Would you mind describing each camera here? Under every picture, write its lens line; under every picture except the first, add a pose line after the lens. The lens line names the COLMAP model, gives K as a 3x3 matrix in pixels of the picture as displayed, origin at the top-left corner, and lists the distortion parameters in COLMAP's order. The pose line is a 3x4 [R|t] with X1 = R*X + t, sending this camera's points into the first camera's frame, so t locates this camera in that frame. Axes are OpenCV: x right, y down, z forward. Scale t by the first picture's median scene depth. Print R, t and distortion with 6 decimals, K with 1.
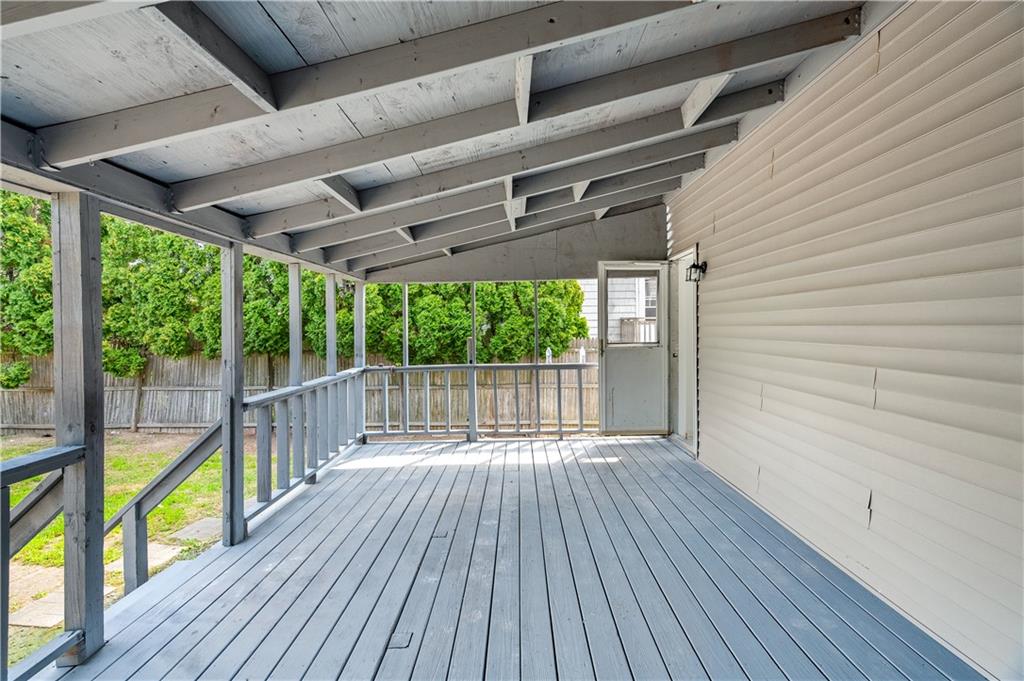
lens RADIAL K [[458.6, 0, 512.8], [0, 458.6, 332.2], [0, 0, 1]] dist [0.003641, 0.000283]
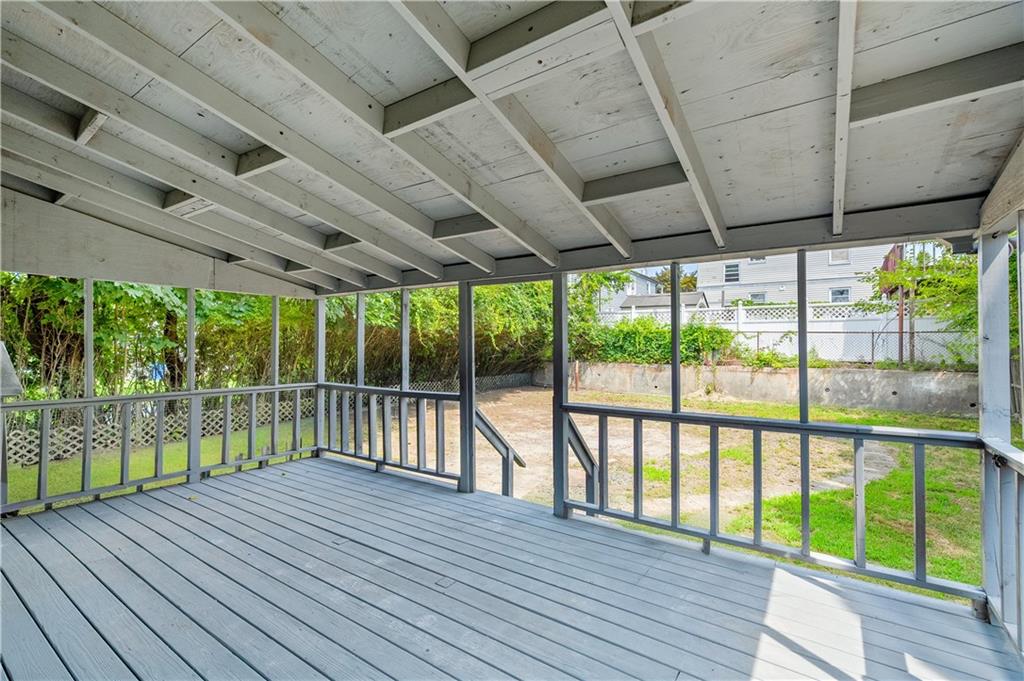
lens RADIAL K [[458.6, 0, 512.5], [0, 458.6, 338.1], [0, 0, 1]] dist [0.003641, 0.000283]
pose [[-0.566735, 0.001208, -0.823899, 0.501454], [-0.007554, 0.999949, 0.006663, -0.024022], [0.823866, 0.009999, -0.566697, 1.669758]]
